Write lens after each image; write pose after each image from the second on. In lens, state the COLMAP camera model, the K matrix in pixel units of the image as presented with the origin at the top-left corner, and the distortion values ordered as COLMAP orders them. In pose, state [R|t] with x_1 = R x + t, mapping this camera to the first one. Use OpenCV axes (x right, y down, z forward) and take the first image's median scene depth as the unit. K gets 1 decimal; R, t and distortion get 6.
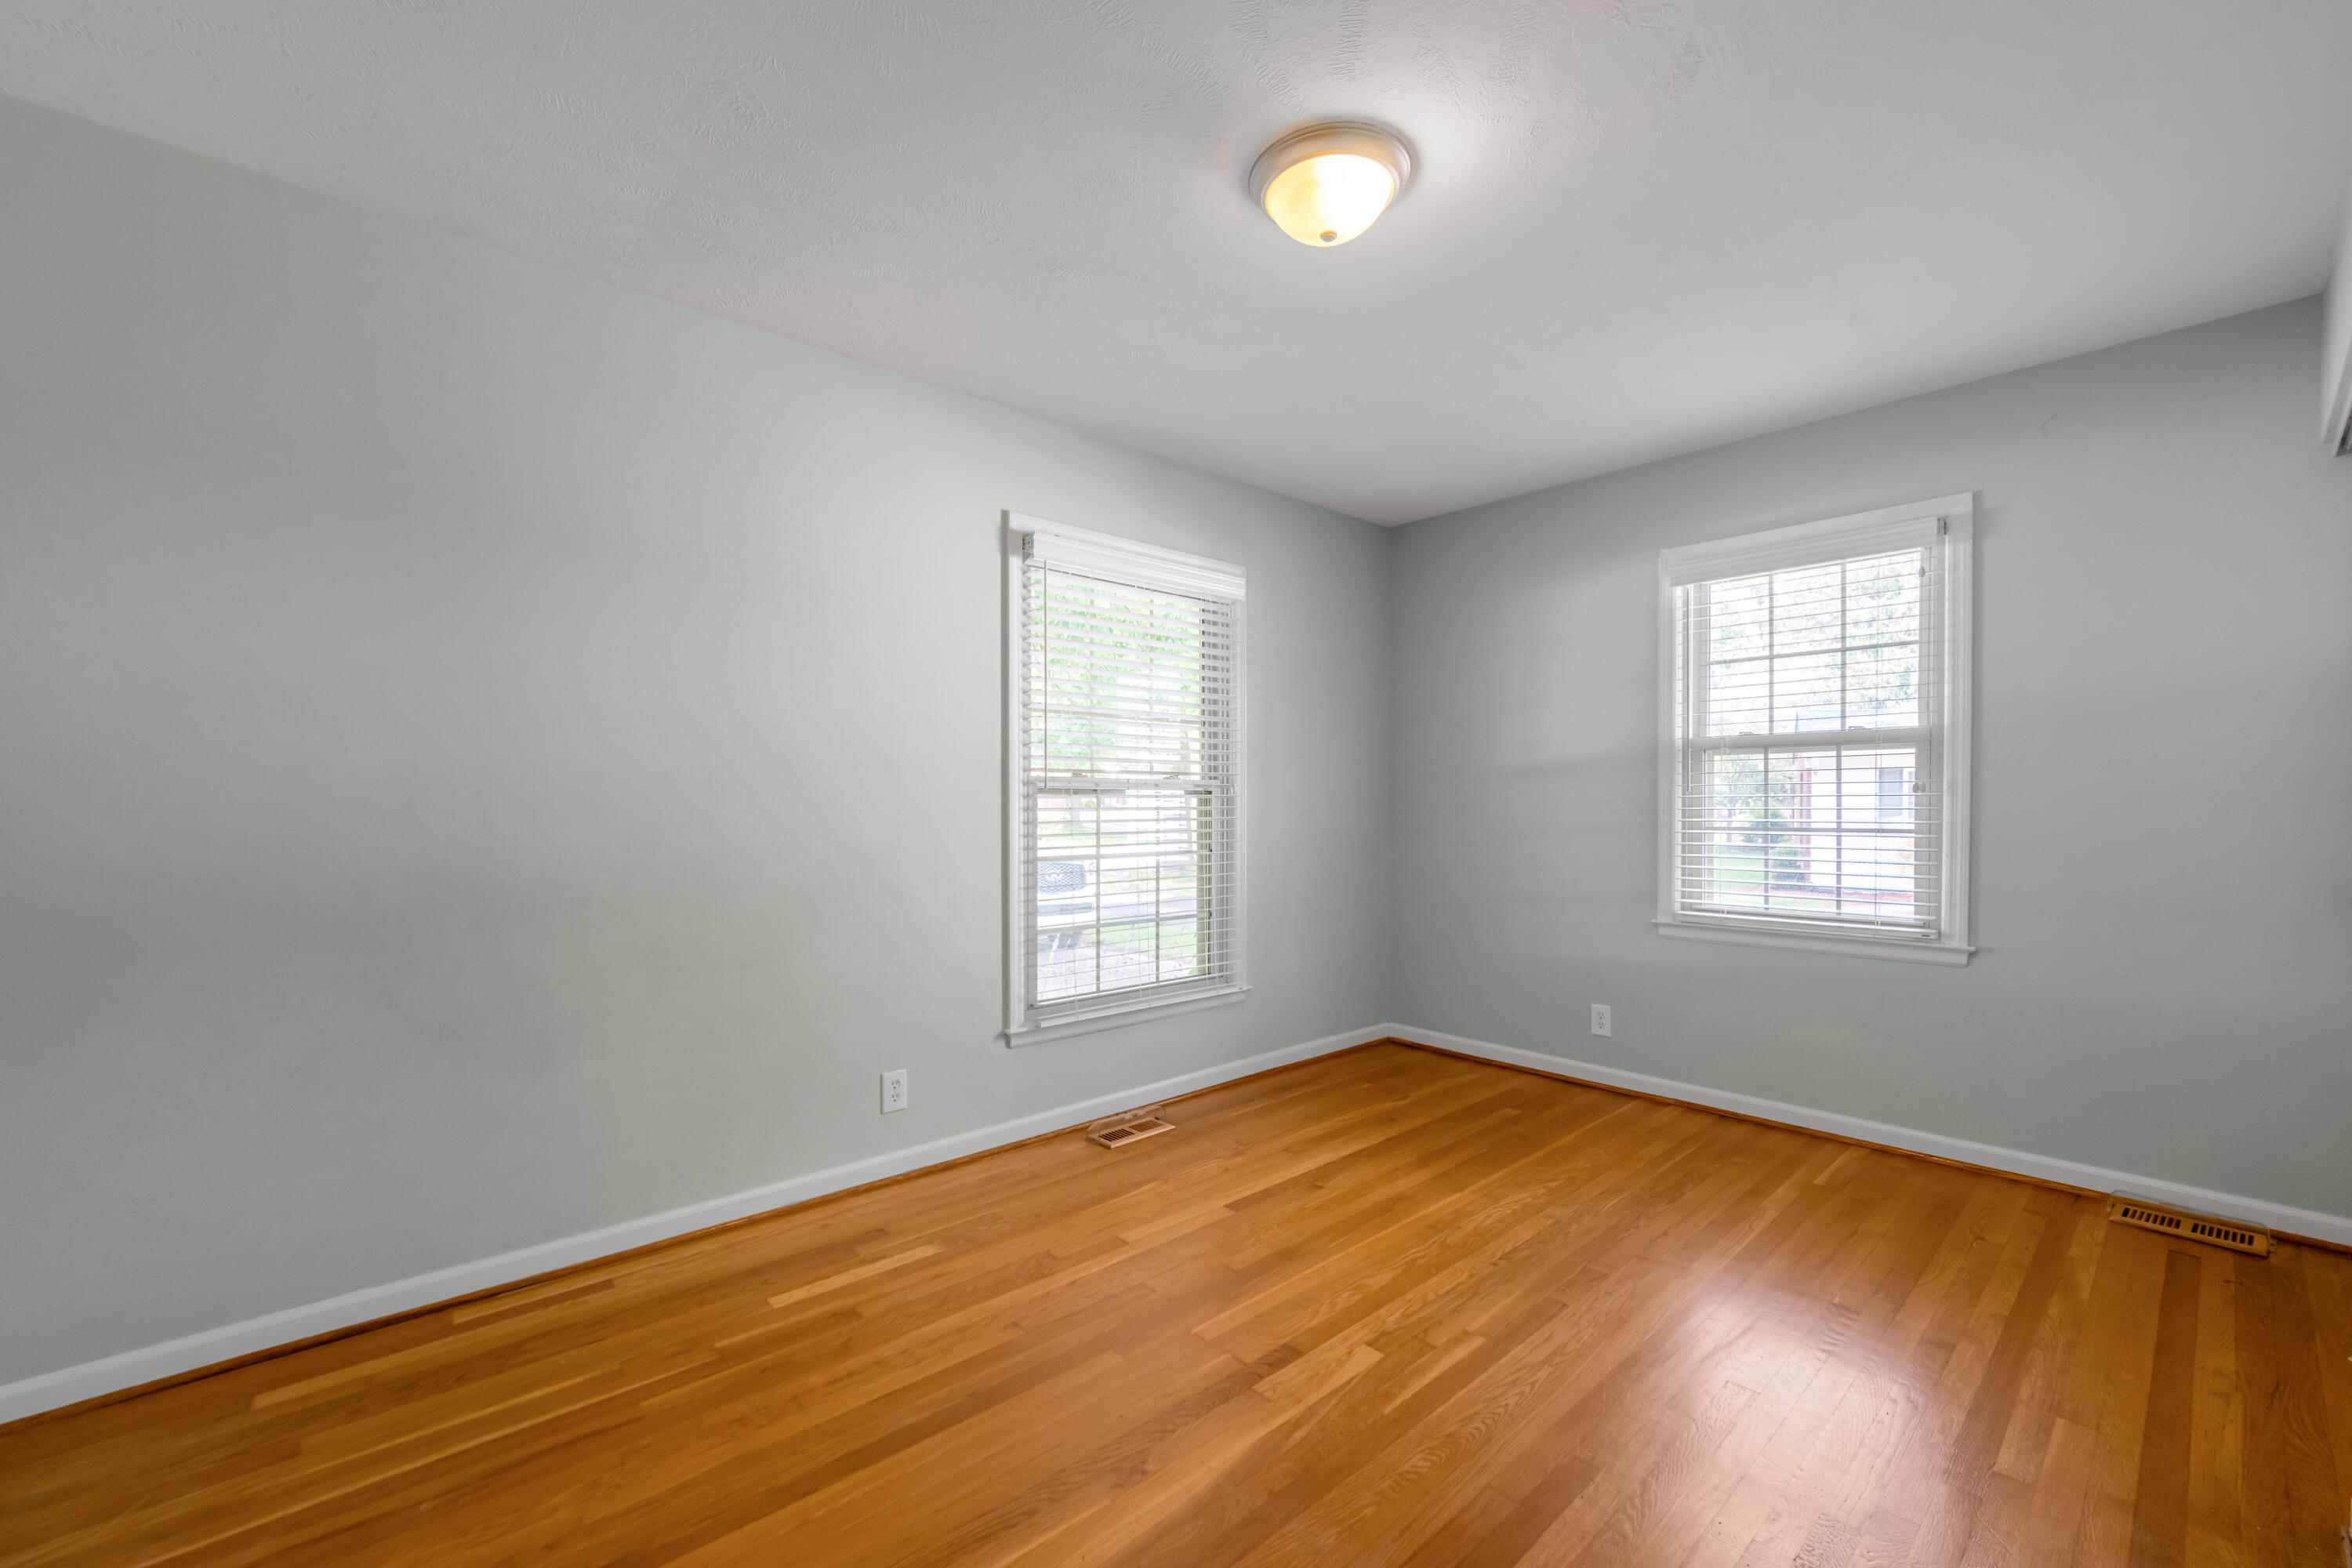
lens RADIAL K [[945.1, 0, 1154.4], [0, 945.1, 813.1], [0, 0, 1]] dist [-0.002432, -0.000104]
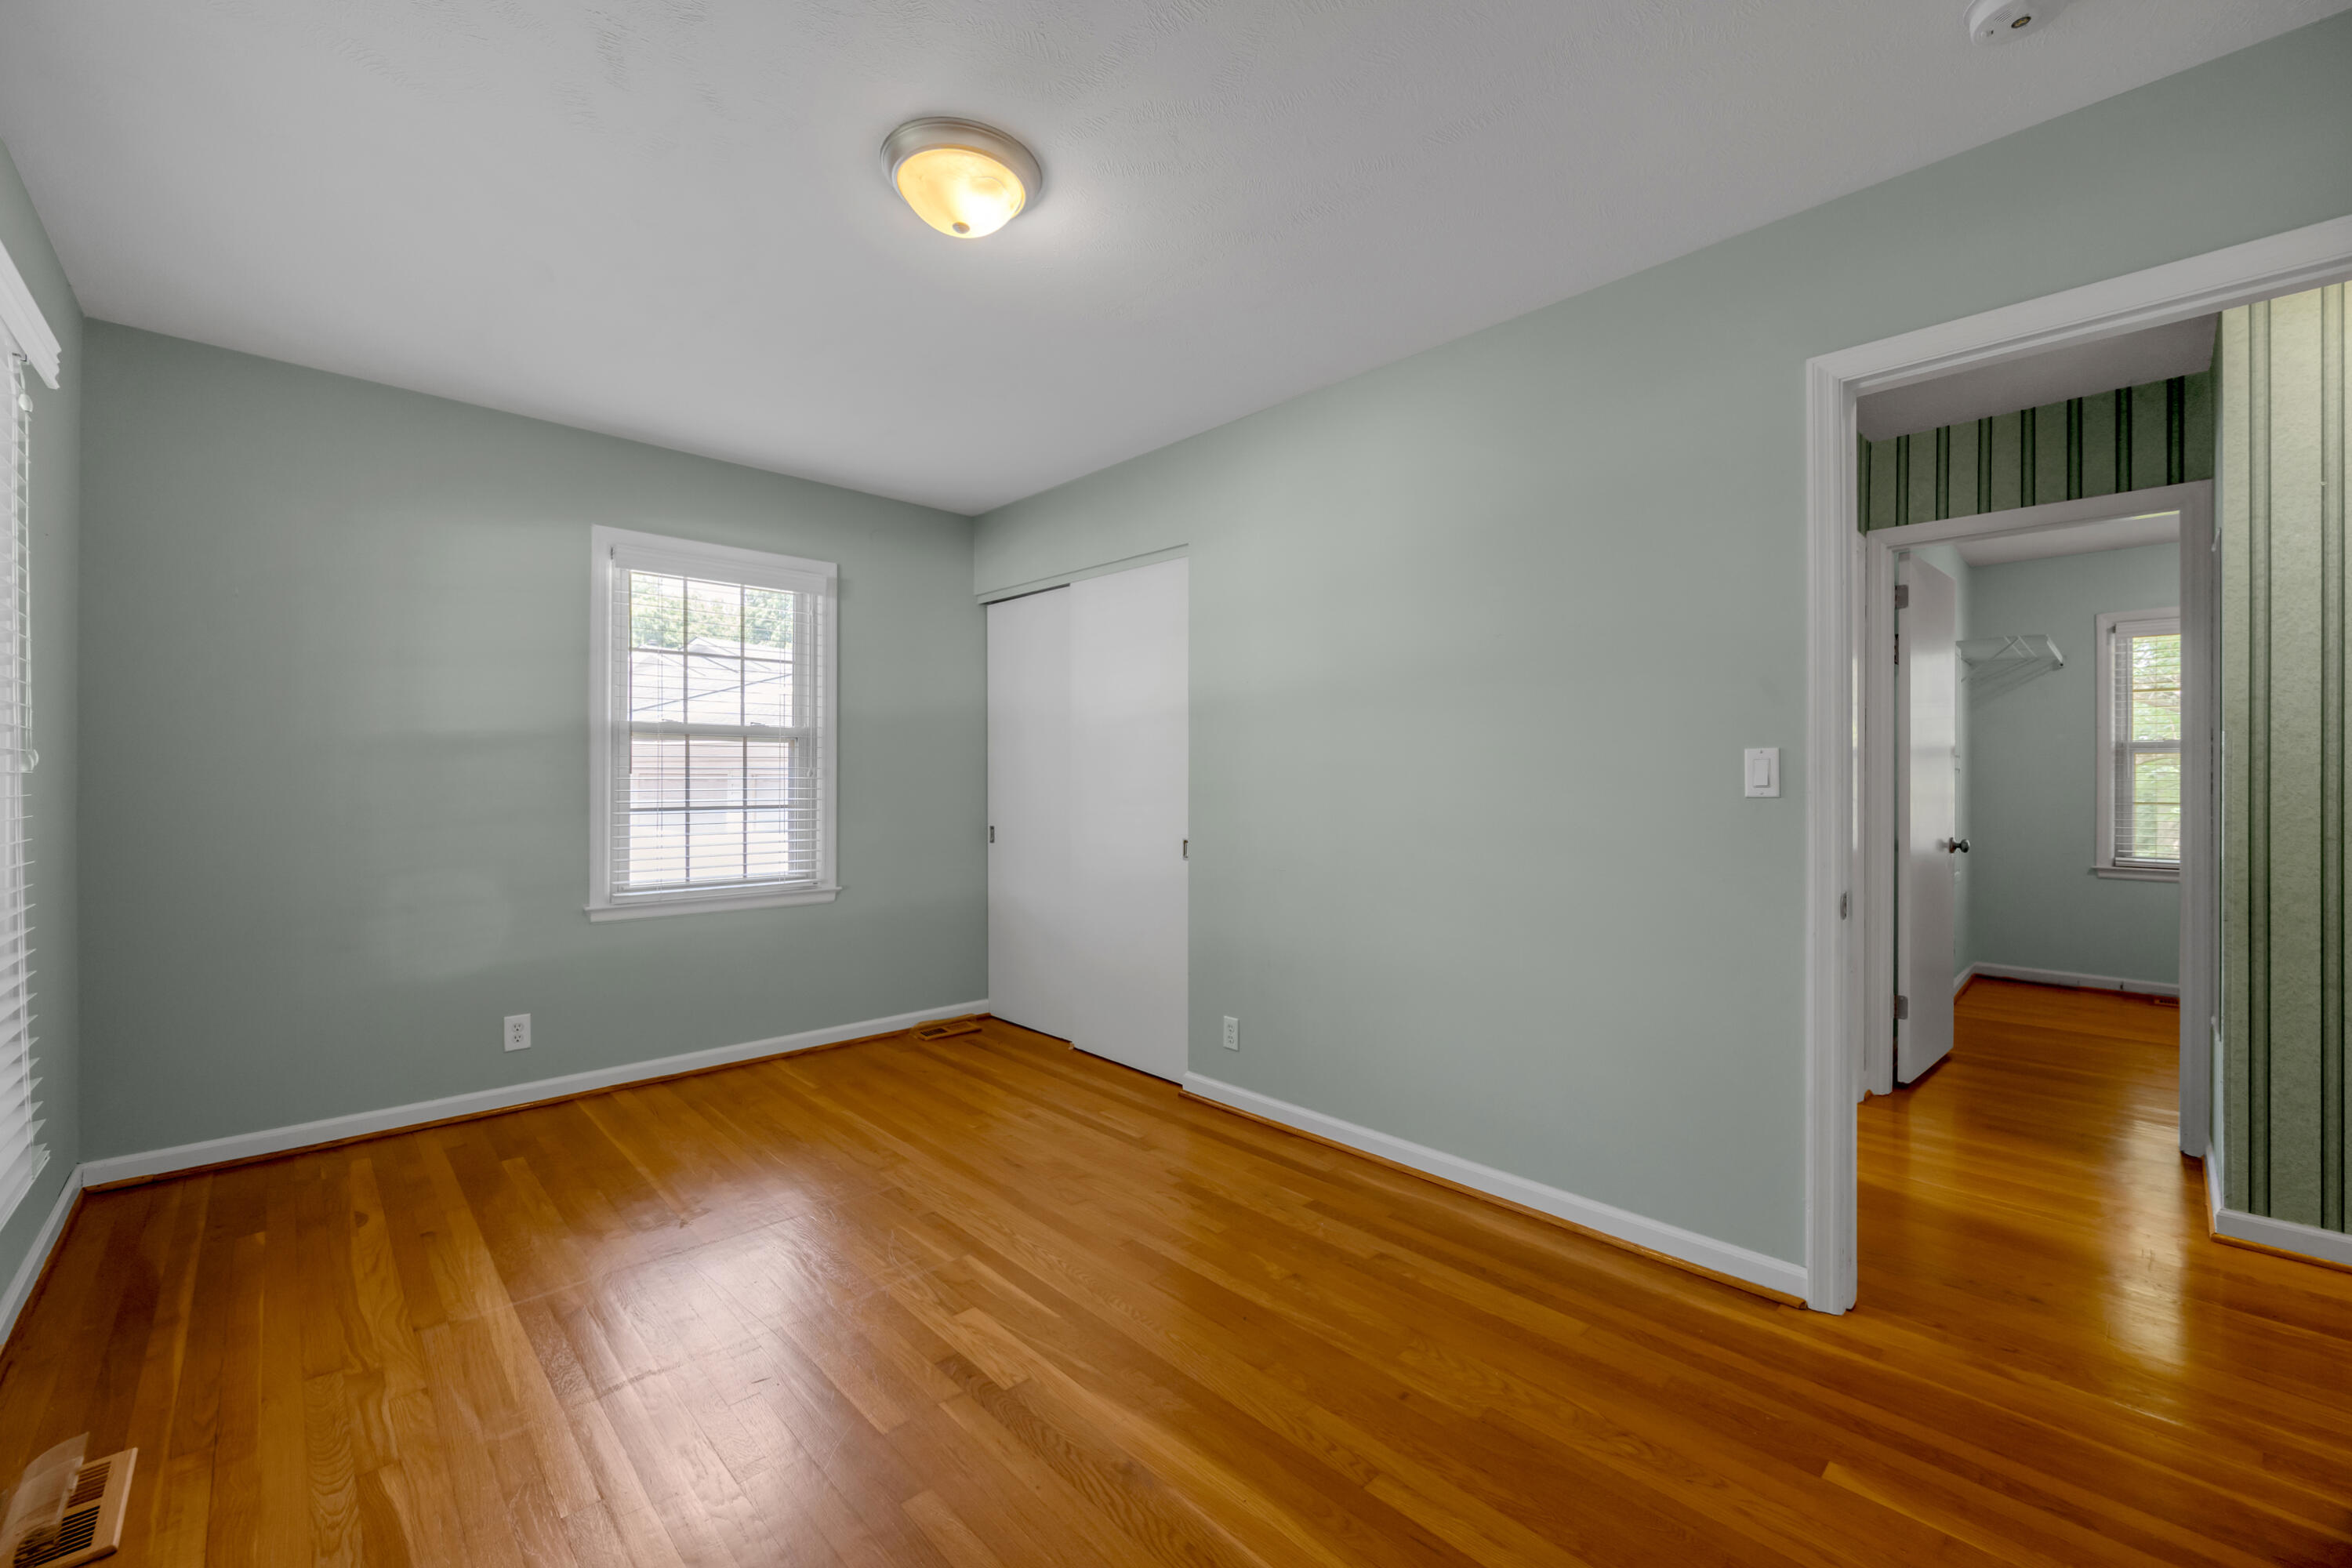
lens RADIAL K [[945.1, 0, 1166.7], [0, 945.1, 780.8], [0, 0, 1]] dist [-0.002432, -0.000104]
pose [[-0.017768, 0.000837, 0.999842, -0.498676], [0.013939, 0.999903, -0.000590, -0.008168], [-0.999745, 0.013926, -0.017778, 0.483310]]
